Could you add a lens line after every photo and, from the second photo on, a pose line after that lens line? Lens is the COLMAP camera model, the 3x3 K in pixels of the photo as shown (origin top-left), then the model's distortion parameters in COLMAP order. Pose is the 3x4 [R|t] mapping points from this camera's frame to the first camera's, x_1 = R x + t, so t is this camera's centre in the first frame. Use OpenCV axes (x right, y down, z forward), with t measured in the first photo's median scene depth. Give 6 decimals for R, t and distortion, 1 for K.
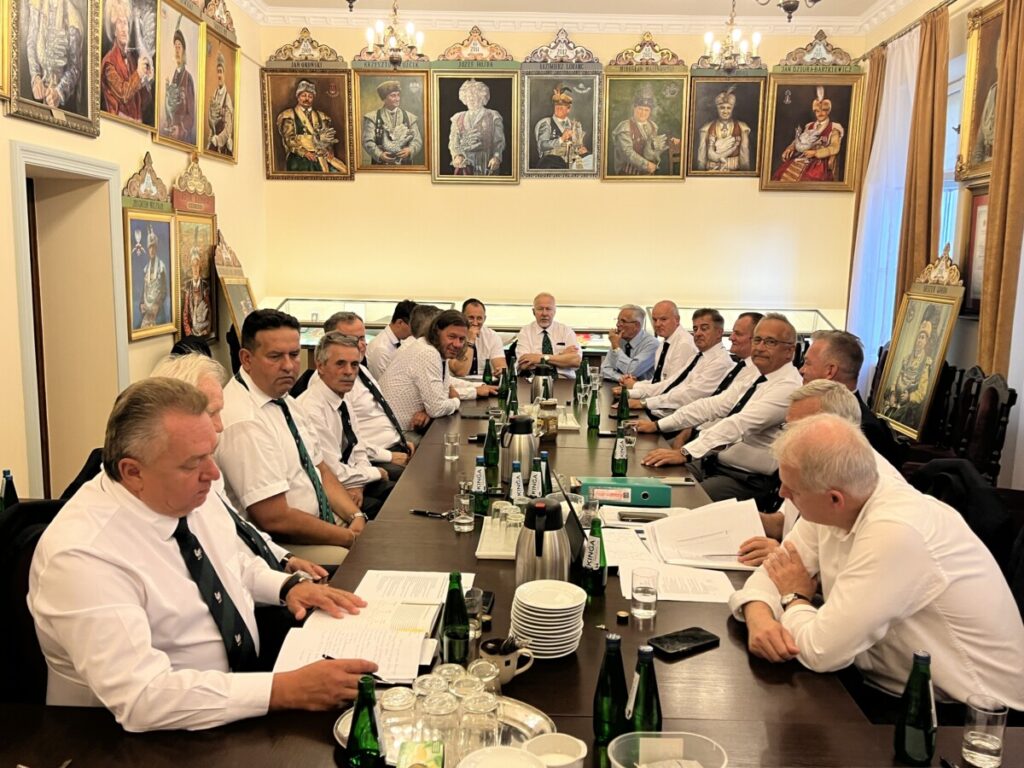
lens RADIAL K [[859.3, 0, 516.8], [0, 859.3, 390.5], [0, 0, 1]] dist [-0.010416, -0.006140]
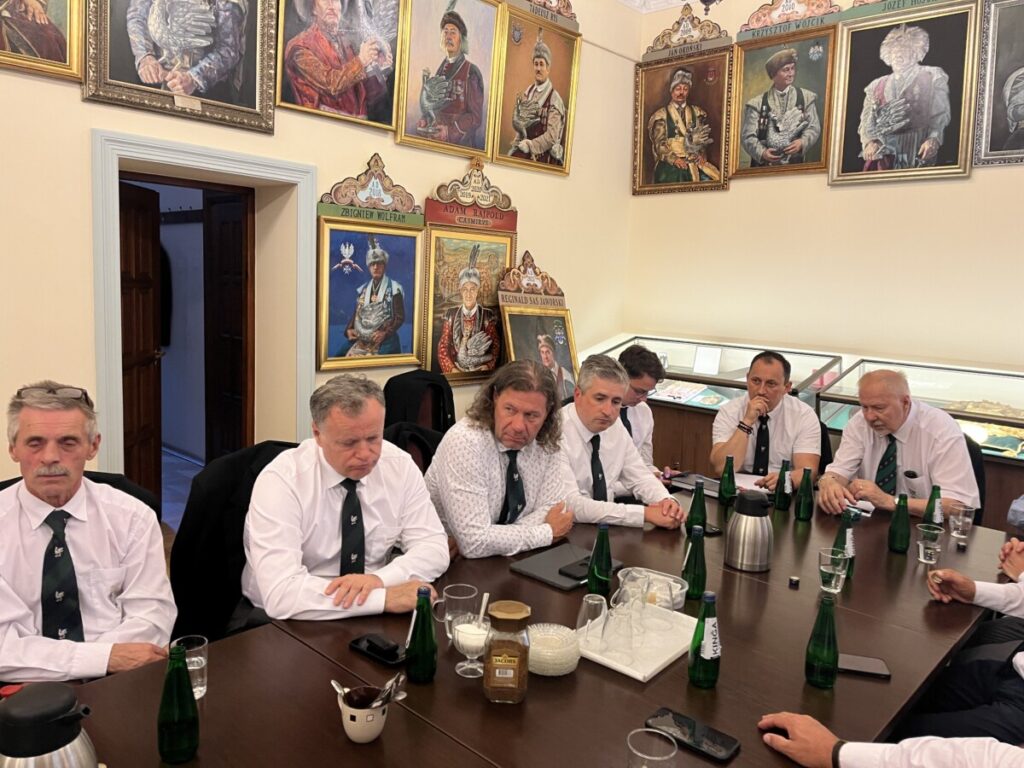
lens RADIAL K [[805.5, 0, 471.4], [0, 805.5, 371.2], [0, 0, 1]] dist [0.060764, -0.076491]
pose [[0.749970, 0.086748, -0.655759, 0.133716], [-0.129631, 0.991415, -0.017104, -0.042368], [0.648646, 0.097834, 0.754776, 0.328486]]
